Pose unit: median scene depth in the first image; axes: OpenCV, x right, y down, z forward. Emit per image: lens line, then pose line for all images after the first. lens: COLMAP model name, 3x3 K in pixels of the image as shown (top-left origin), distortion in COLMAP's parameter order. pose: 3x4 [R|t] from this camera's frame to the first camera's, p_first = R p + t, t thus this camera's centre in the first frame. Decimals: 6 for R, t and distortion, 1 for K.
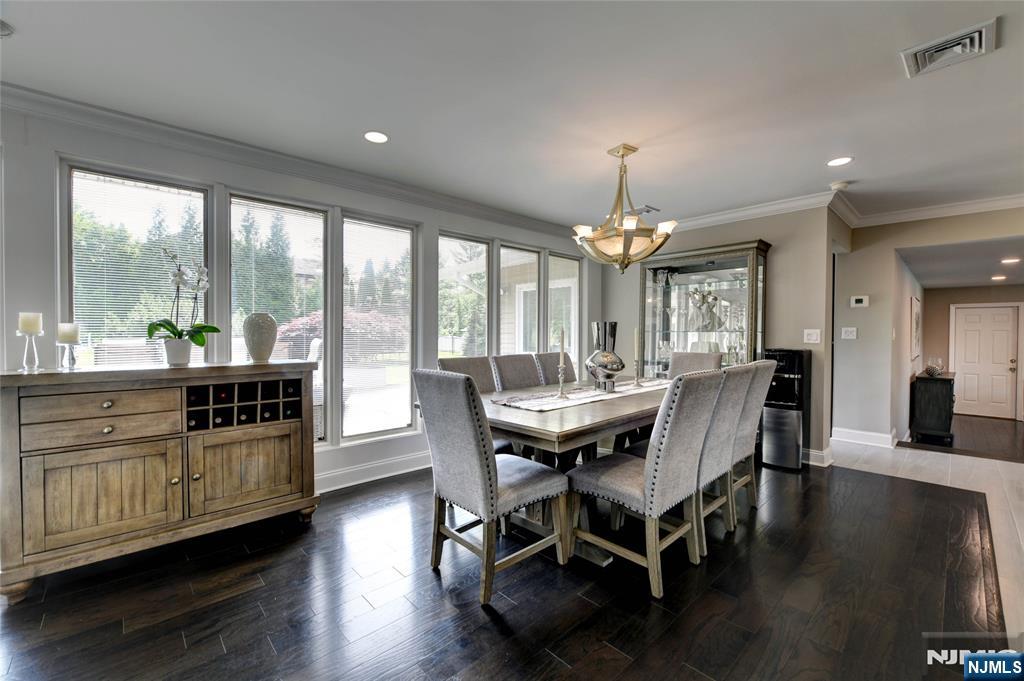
lens RADIAL K [[420.5, 0, 512.0], [0, 420.5, 340.5], [0, 0, 1]] dist [-0.001232, -0.000173]
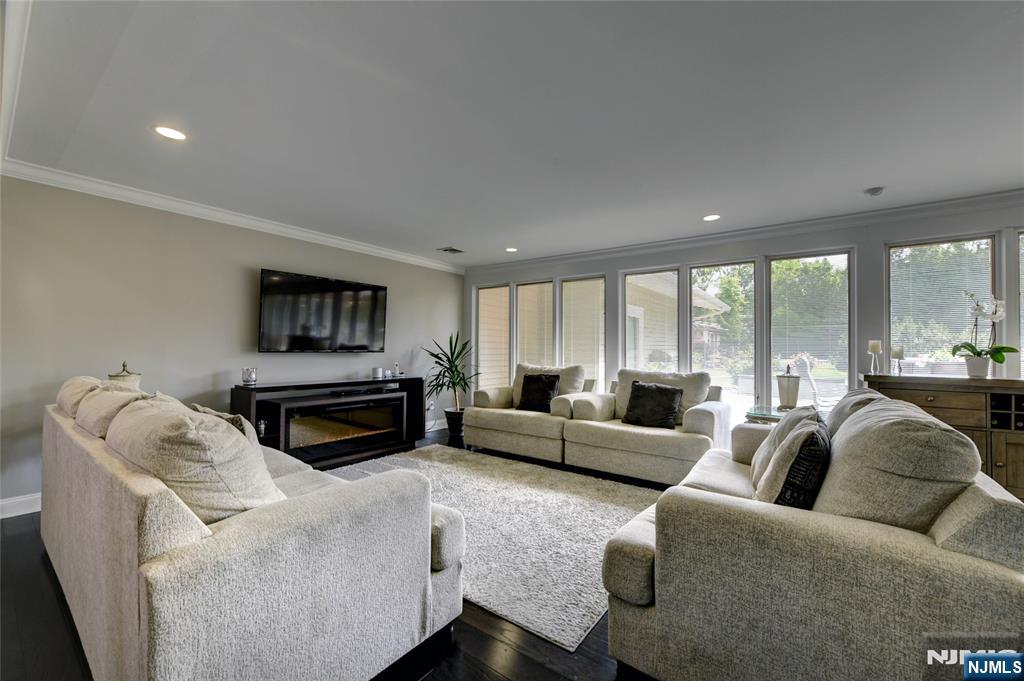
lens RADIAL K [[411.4, 0, 506.8], [0, 411.4, 342.2], [0, 0, 1]] dist [-0.010289, -0.000179]
pose [[0.184529, -0.016554, -0.982688, 0.185264], [-0.023067, 0.999510, -0.021169, 0.010079], [0.982556, 0.026574, 0.184056, -0.688082]]
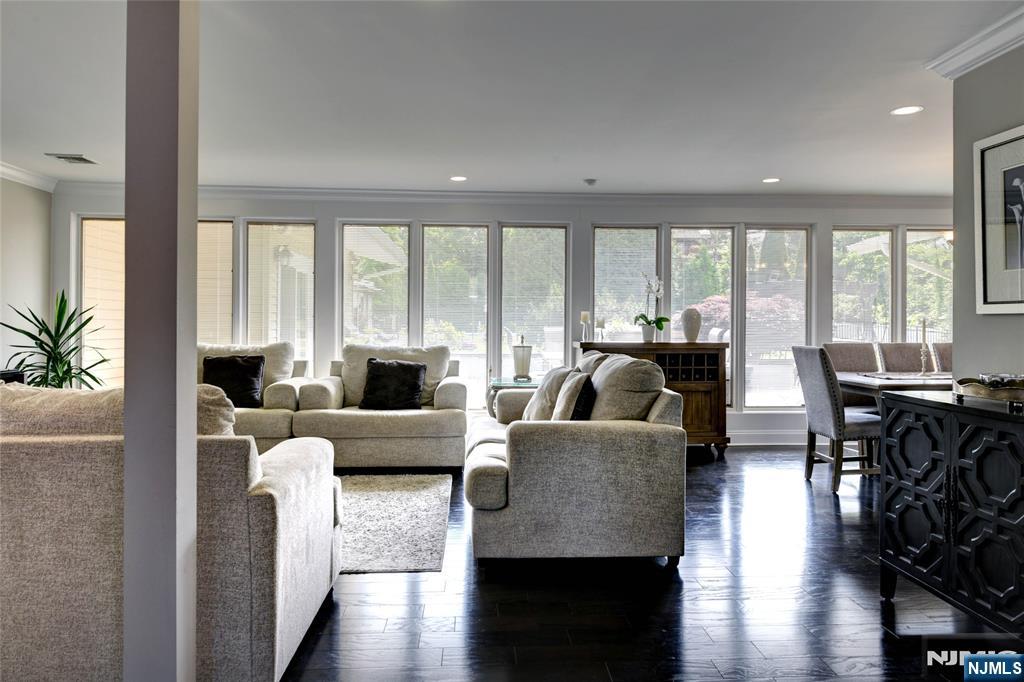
lens RADIAL K [[697.8, 0, 512.5], [0, 697.8, 319.3], [0, 0, 1]] dist [-0.004838, -0.001920]
pose [[0.770328, -0.001532, -0.637646, 0.535375], [-0.012080, 0.999783, -0.016997, 0.024133], [0.637534, 0.020796, 0.770142, -1.440034]]
